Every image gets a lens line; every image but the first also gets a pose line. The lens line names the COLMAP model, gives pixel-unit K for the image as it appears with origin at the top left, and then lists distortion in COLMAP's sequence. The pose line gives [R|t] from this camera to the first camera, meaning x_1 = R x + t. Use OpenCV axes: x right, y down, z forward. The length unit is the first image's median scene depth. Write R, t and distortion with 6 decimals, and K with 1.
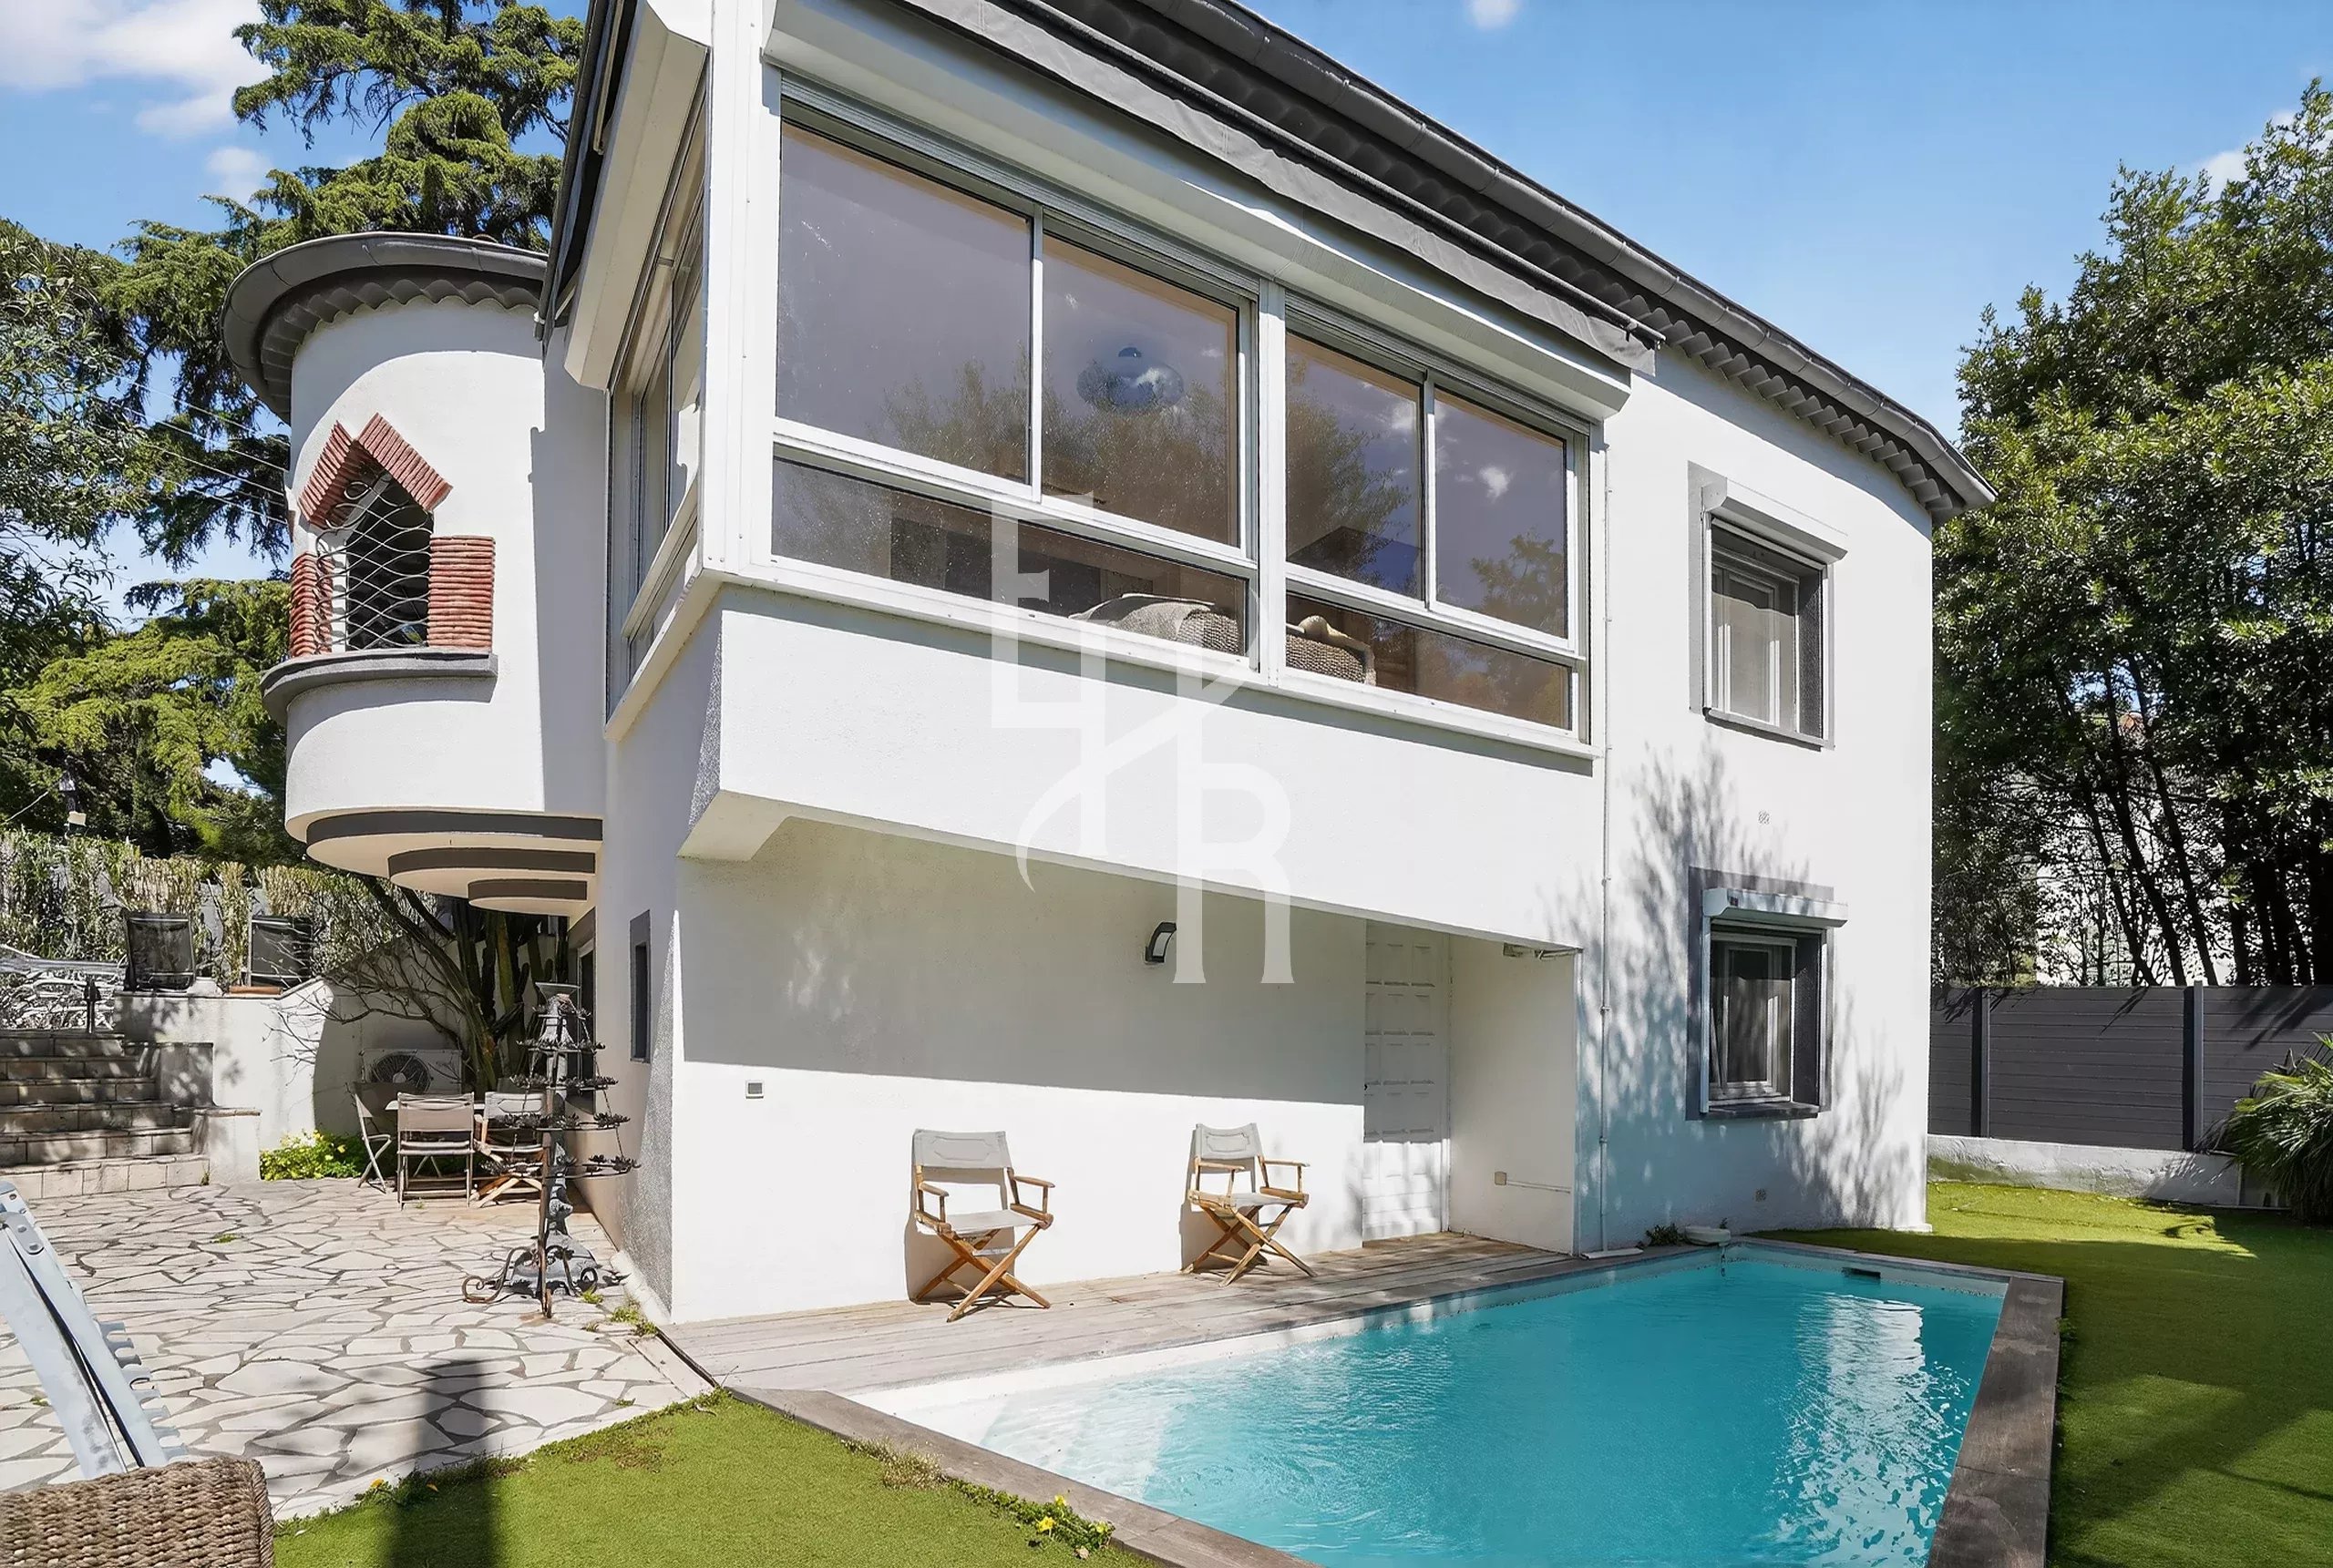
lens RADIAL K [[1108.2, 0, 1166.5], [0, 1108.2, 784.0], [0, 0, 1]] dist [-0.009926, 0.000441]
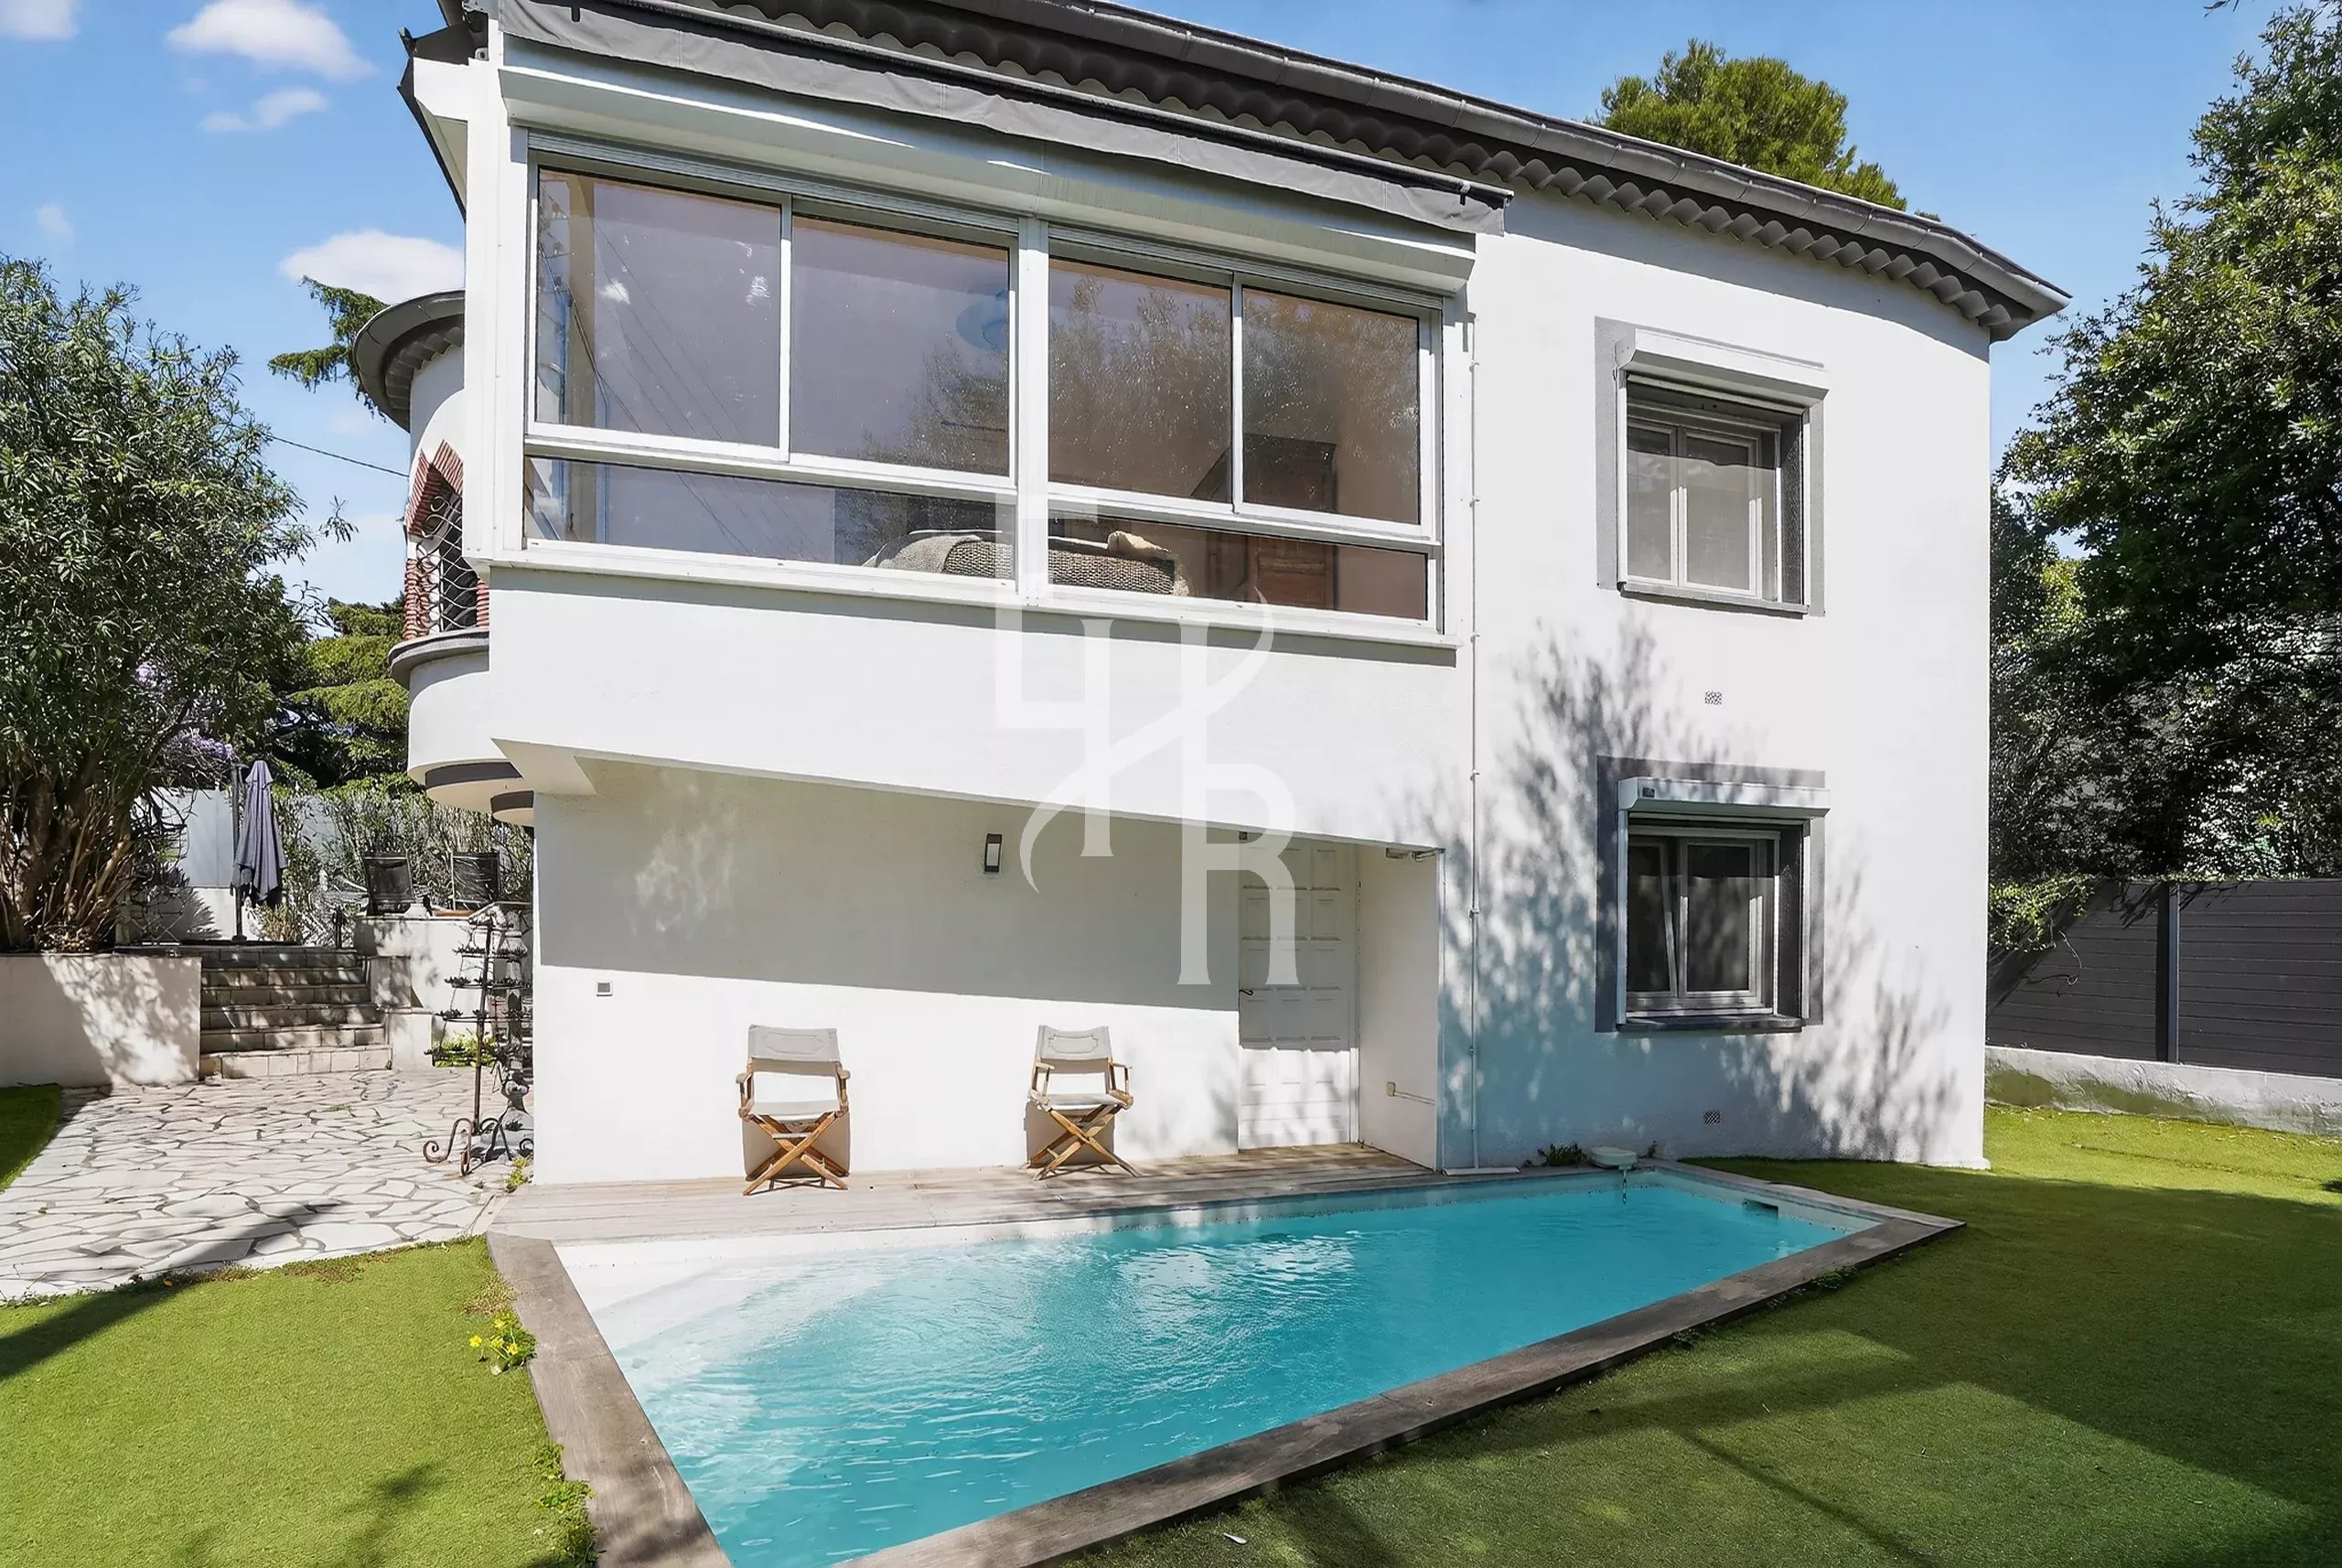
lens RADIAL K [[1091.7, 0, 1166.6], [0, 1091.7, 697.3], [0, 0, 1]] dist [-0.005450, -0.001251]
pose [[0.965919, -0.062312, -0.251232, 0.376529], [0.061001, 0.998053, -0.013008, 0.016261], [0.251553, -0.002761, 0.967840, 0.031488]]
